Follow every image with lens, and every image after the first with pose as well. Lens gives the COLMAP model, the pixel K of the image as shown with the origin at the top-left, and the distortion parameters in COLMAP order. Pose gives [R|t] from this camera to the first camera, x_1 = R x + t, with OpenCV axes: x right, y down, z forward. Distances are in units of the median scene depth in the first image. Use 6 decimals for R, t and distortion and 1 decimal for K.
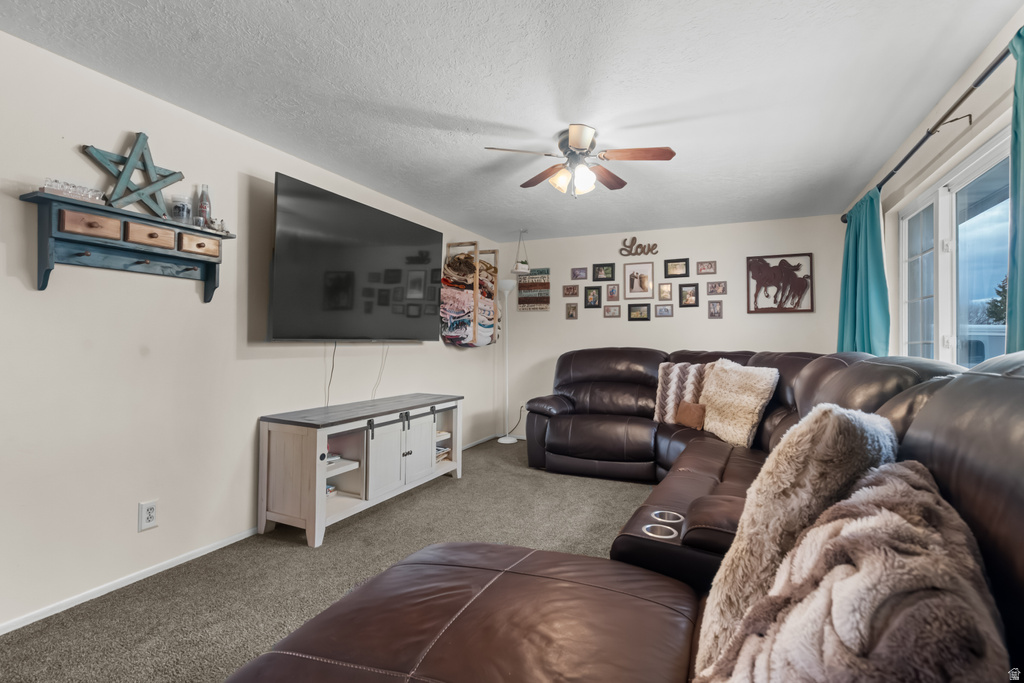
lens RADIAL K [[478.3, 0, 515.2], [0, 478.3, 336.2], [0, 0, 1]] dist [-0.002059, -0.000056]
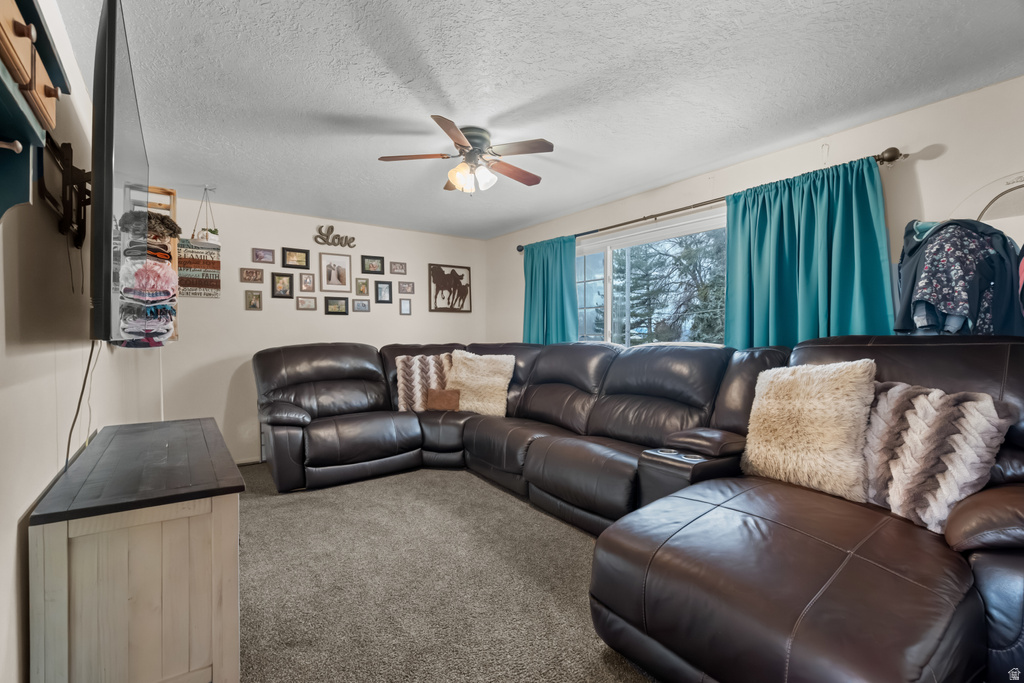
lens RADIAL K [[464.0, 0, 515.9], [0, 464.0, 345.5], [0, 0, 1]] dist [-0.003294, 0.000095]
pose [[0.495474, -0.027813, 0.868178, -0.385908], [-0.000580, 0.999476, 0.032350, -0.000799], [-0.868623, -0.016532, 0.495198, 0.234277]]
